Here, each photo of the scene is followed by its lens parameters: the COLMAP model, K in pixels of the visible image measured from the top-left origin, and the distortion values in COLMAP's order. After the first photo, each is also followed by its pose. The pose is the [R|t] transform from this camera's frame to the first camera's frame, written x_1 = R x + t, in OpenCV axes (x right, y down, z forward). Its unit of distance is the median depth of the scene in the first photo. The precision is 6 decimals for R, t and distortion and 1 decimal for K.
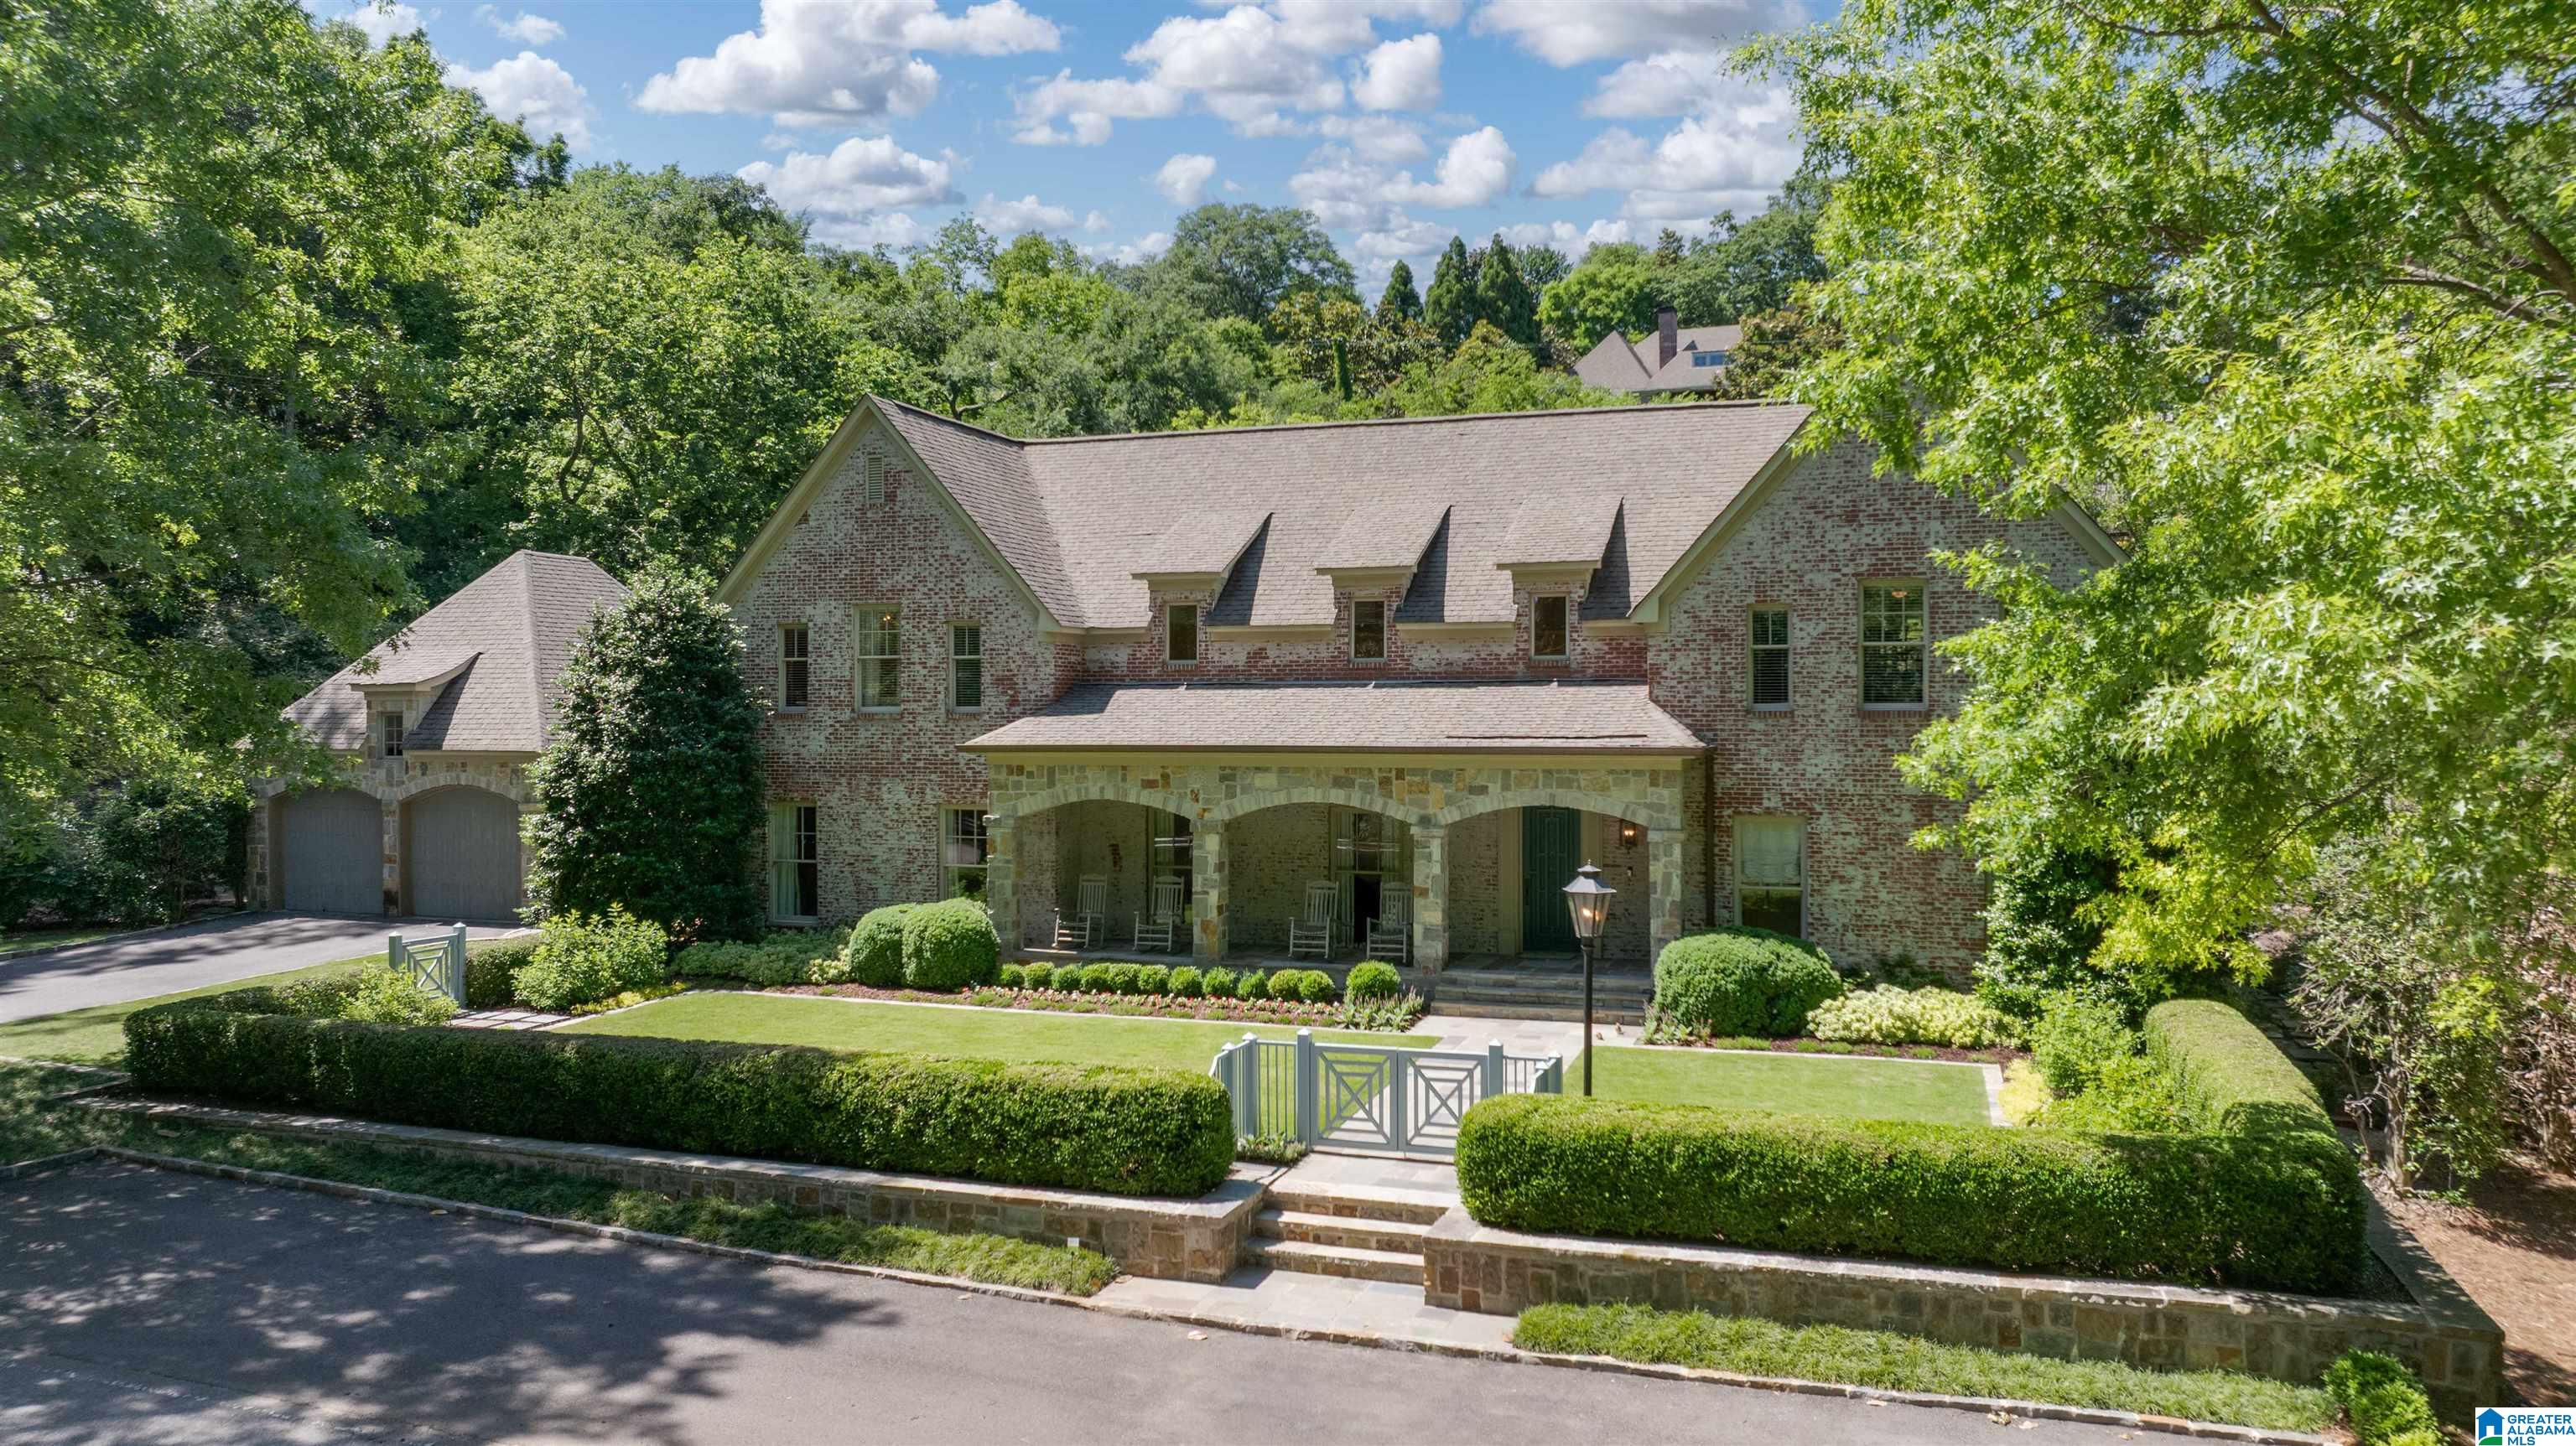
lens RADIAL K [[1820.6, 0, 1298.8], [0, 1820.6, 693.8], [0, 0, 1]] dist [-0.009295, -0.002085]
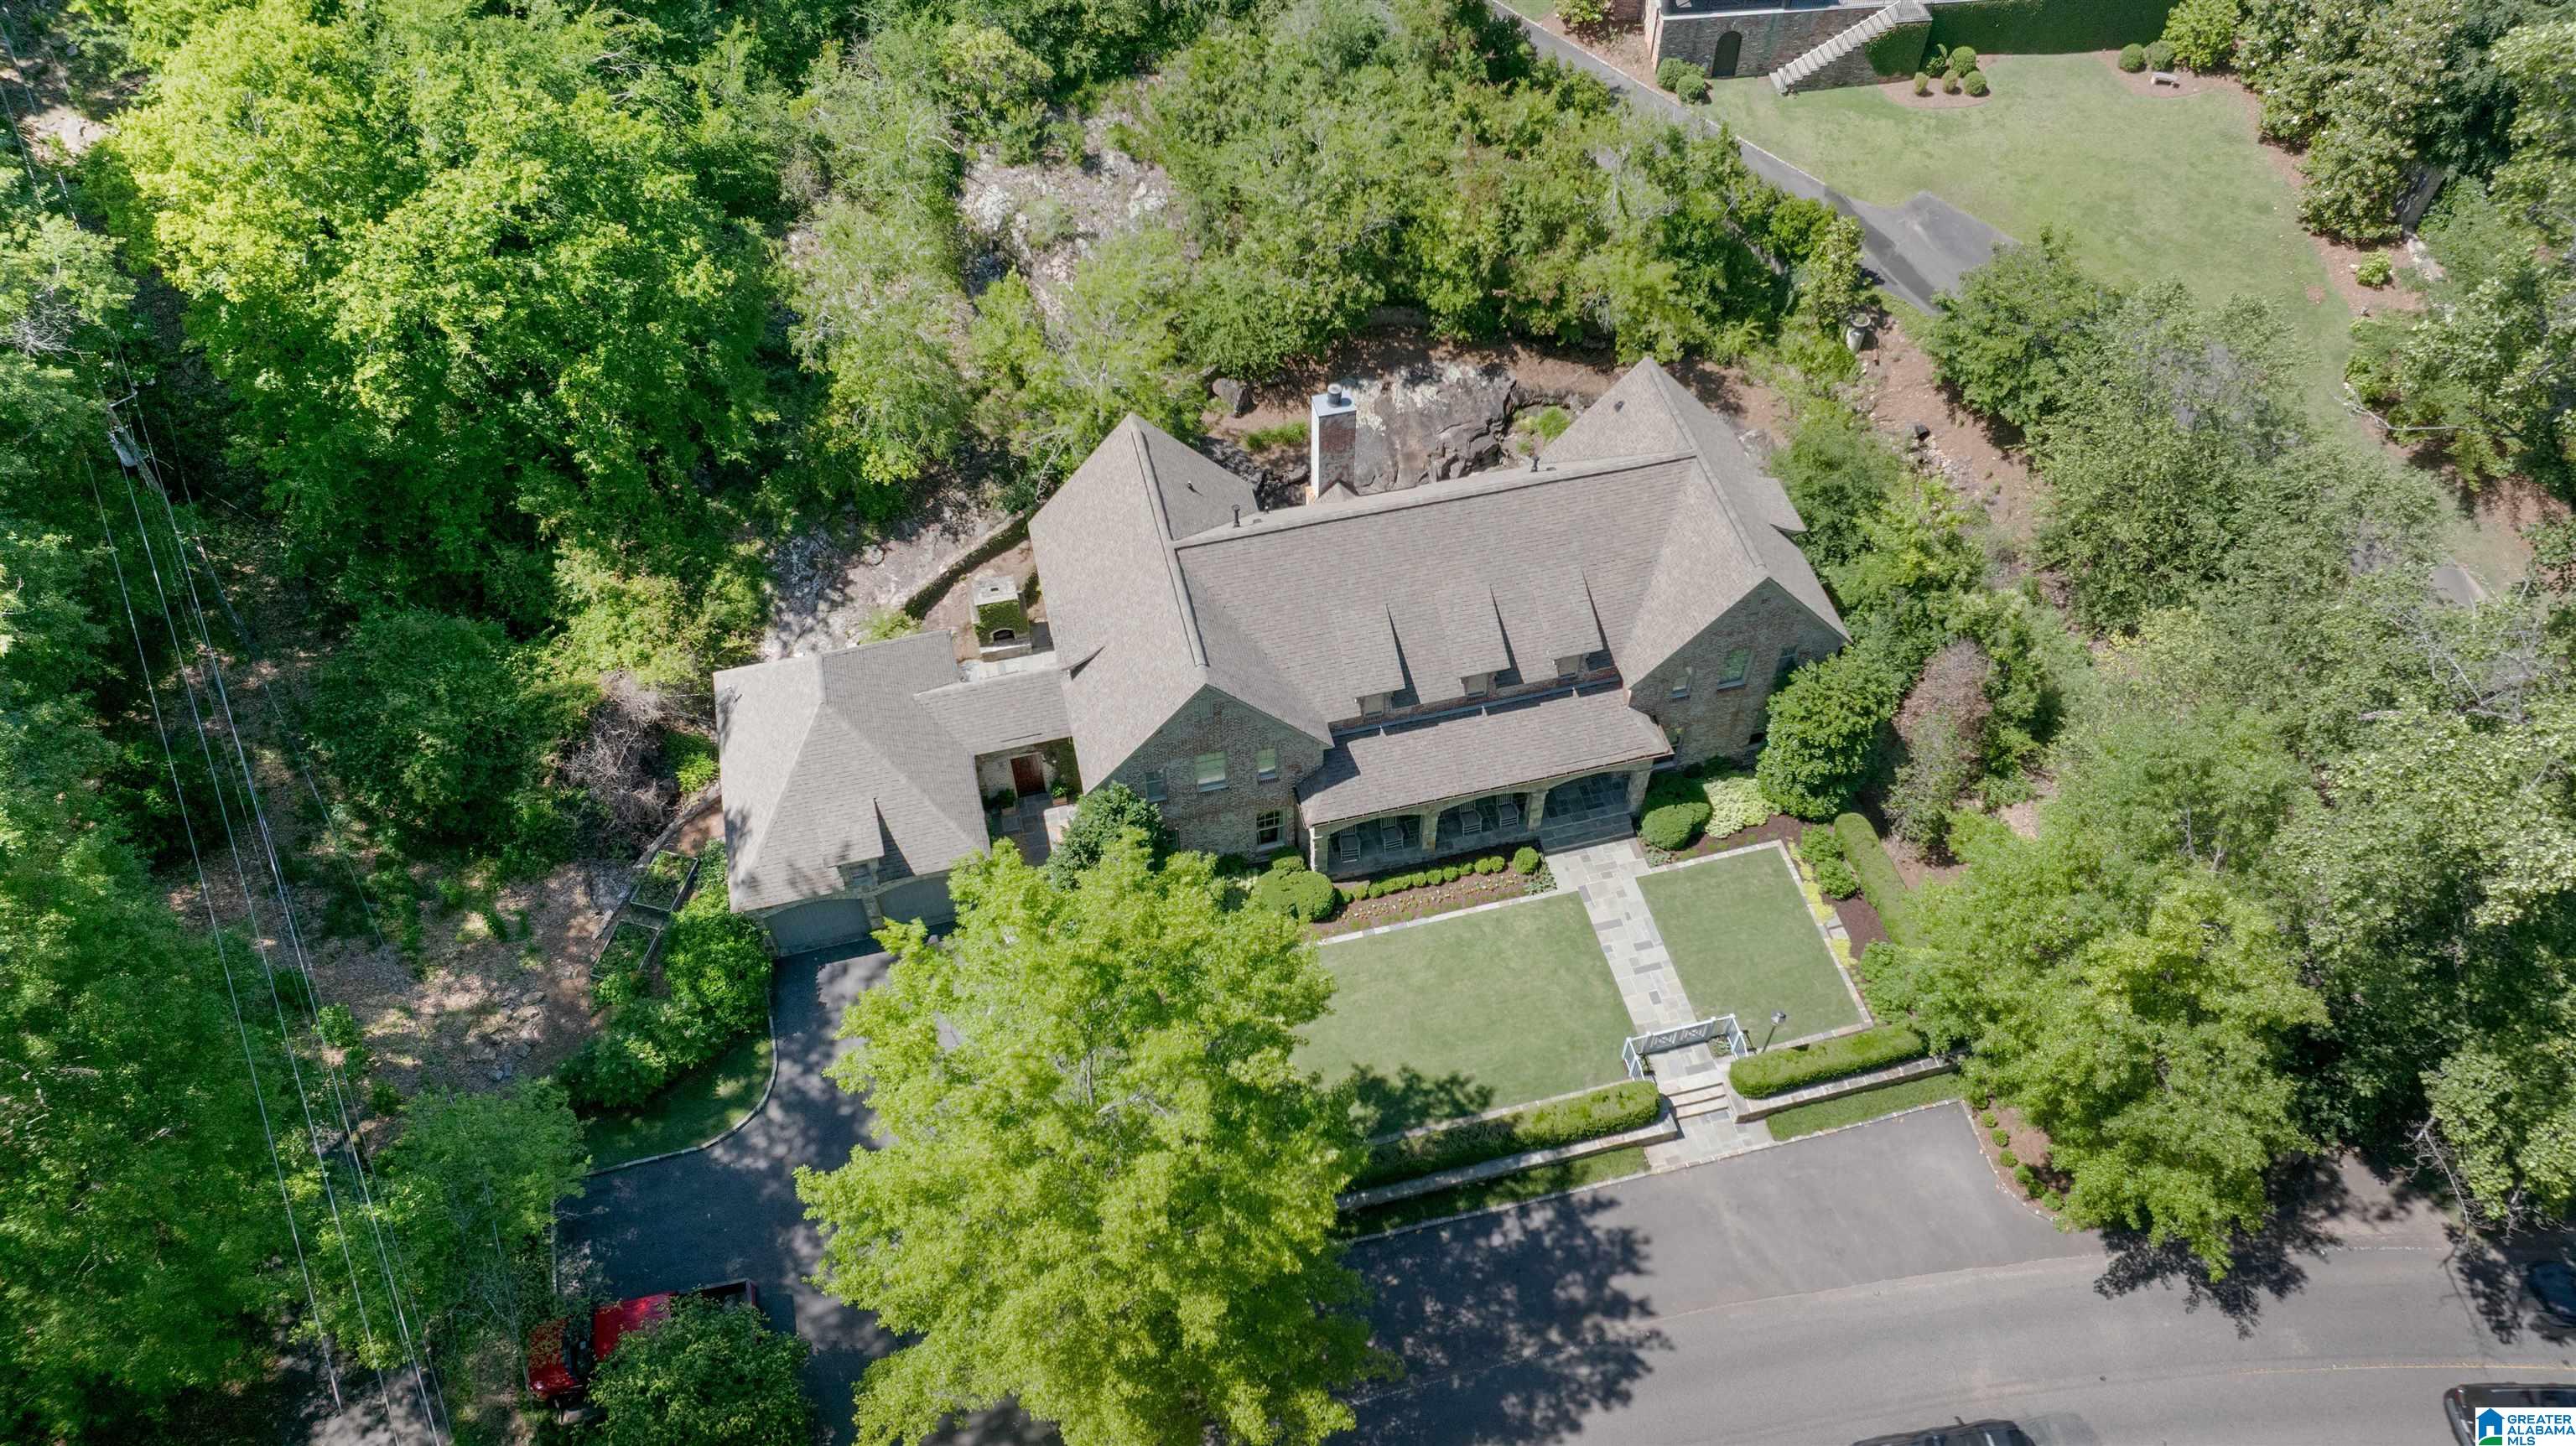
lens RADIAL K [[1833.5, 0, 1290.7], [0, 1833.5, 698.2], [0, 0, 1]] dist [-0.006254, -0.003762]
pose [[0.840485, -0.420473, 0.341743, -0.806204], [-0.001824, 0.628514, 0.777796, -1.556592], [-0.541832, -0.654349, 0.527489, 0.097019]]
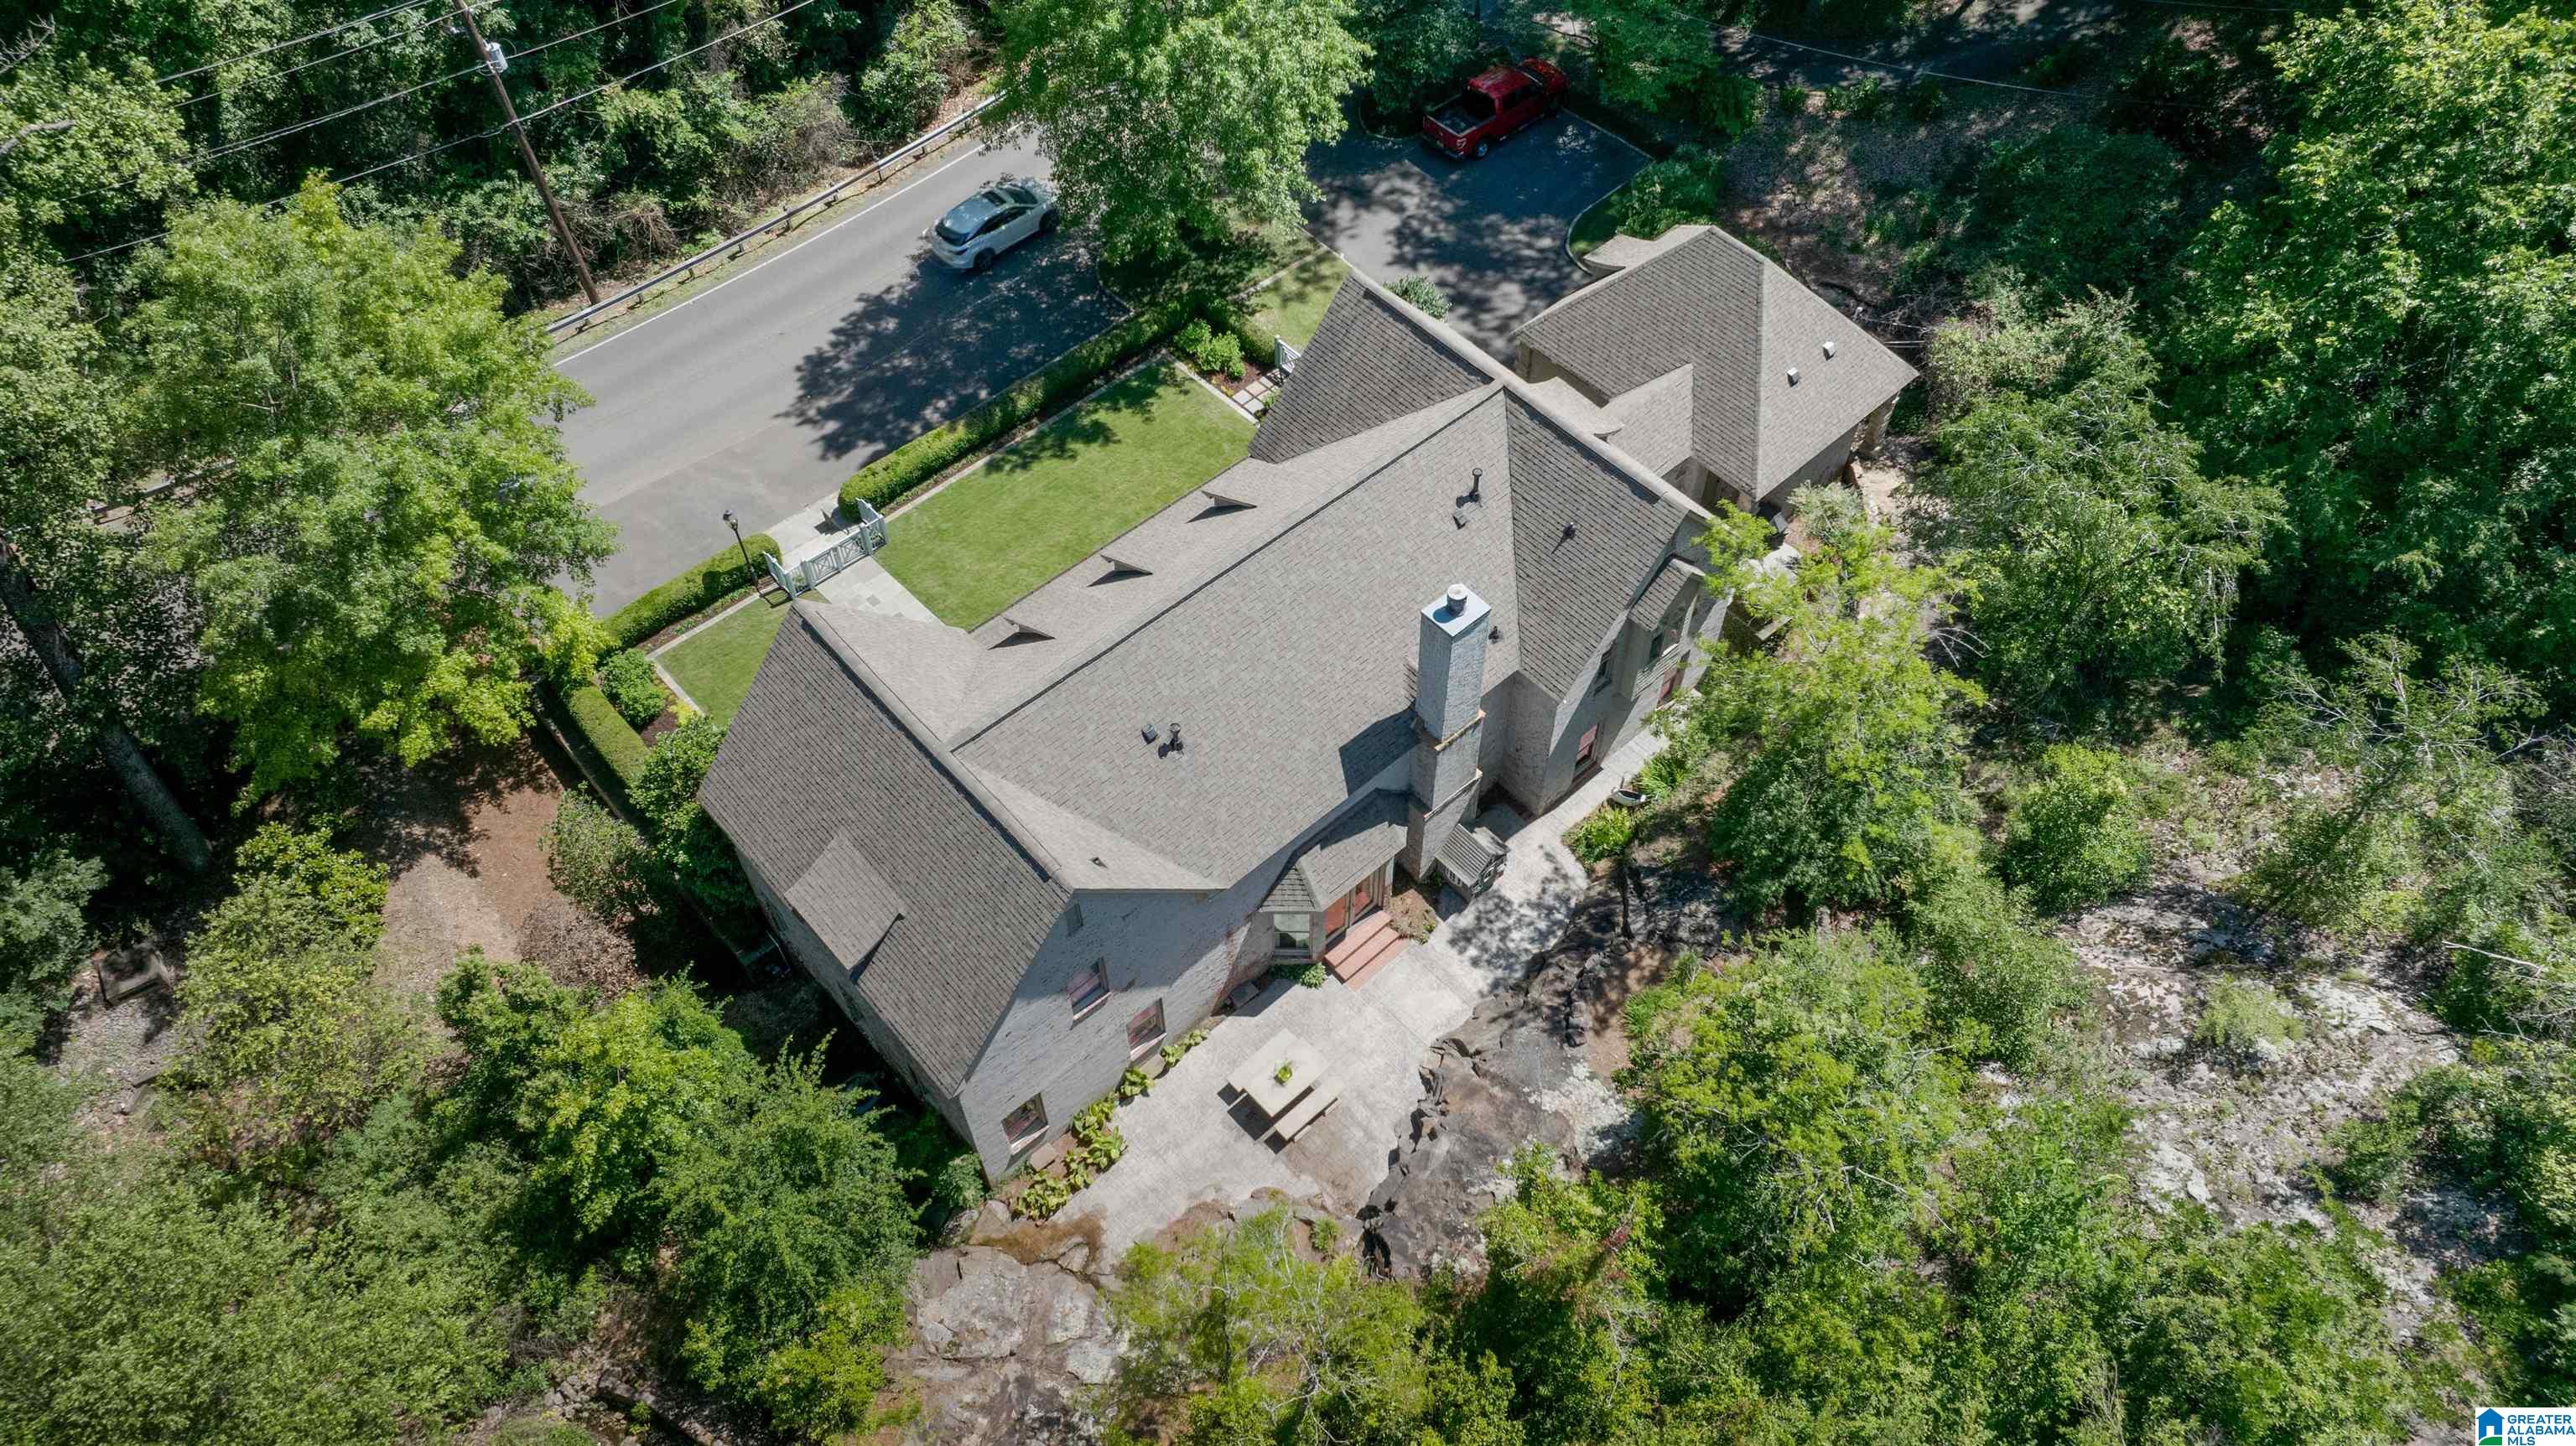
lens RADIAL K [[1818.4, 0, 1304.6], [0, 1818.4, 704.6], [0, 0, 1]] dist [-0.035273, 0.039910]
pose [[-0.480127, 0.693309, -0.537402, 0.919363], [-0.005566, 0.610213, 0.792218, -1.242331], [0.877181, 0.383356, -0.289121, 1.679027]]
